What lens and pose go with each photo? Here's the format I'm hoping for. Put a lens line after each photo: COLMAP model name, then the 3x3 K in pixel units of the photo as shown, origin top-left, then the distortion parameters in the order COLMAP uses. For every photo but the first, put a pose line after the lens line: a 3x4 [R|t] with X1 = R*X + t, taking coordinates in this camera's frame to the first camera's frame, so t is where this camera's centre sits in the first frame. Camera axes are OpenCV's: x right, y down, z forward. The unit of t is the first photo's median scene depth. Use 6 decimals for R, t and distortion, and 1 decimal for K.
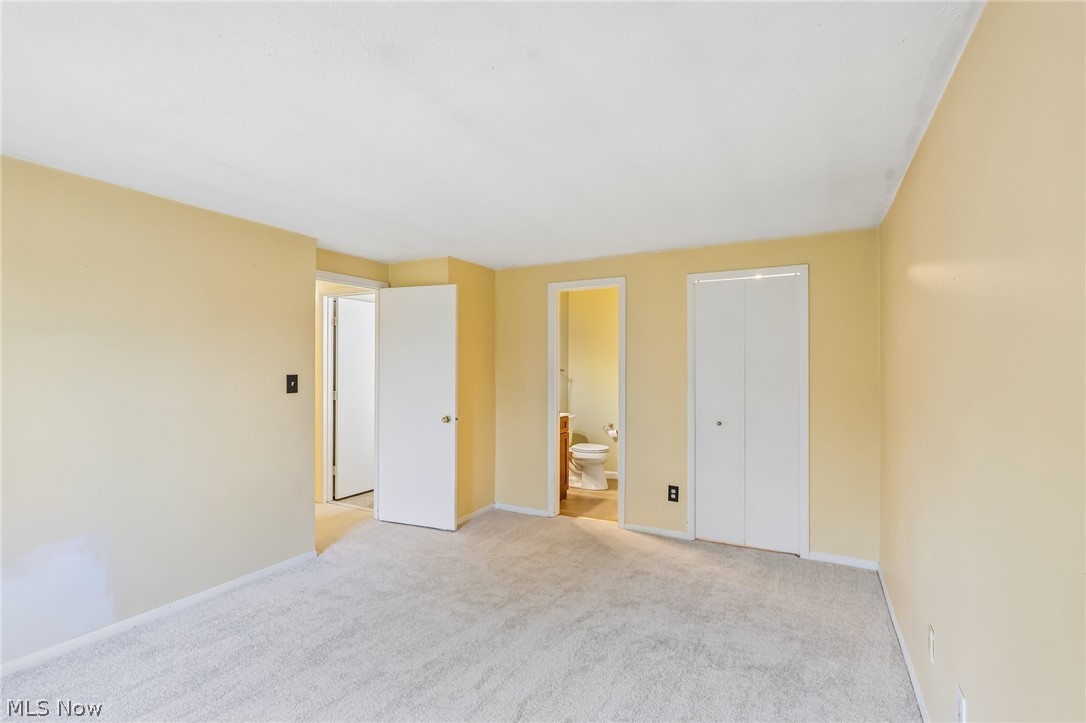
lens RADIAL K [[506.4, 0, 542.6], [0, 506.4, 358.8], [0, 0, 1]] dist [-0.001617, -0.000077]
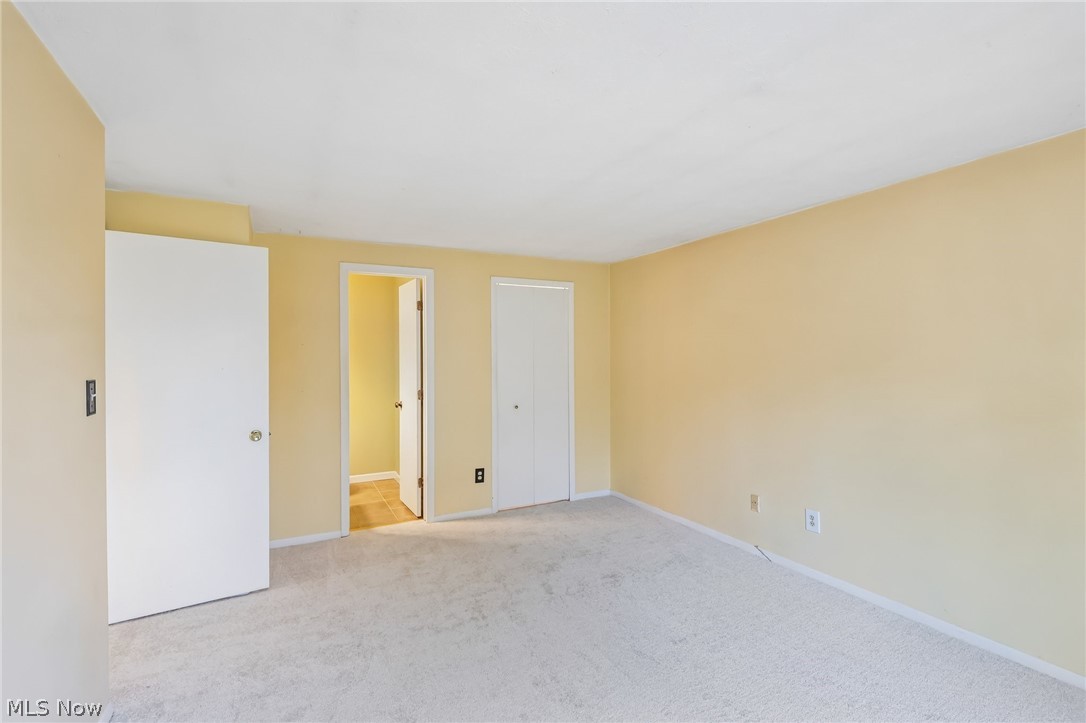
lens RADIAL K [[506.4, 0, 542.6], [0, 506.4, 358.8], [0, 0, 1]] dist [-0.001617, -0.000077]
pose [[0.558112, -0.006528, 0.829740, -0.593792], [-0.003316, 0.999944, 0.010097, 0.003239], [-0.829759, -0.008387, 0.558059, 0.292136]]
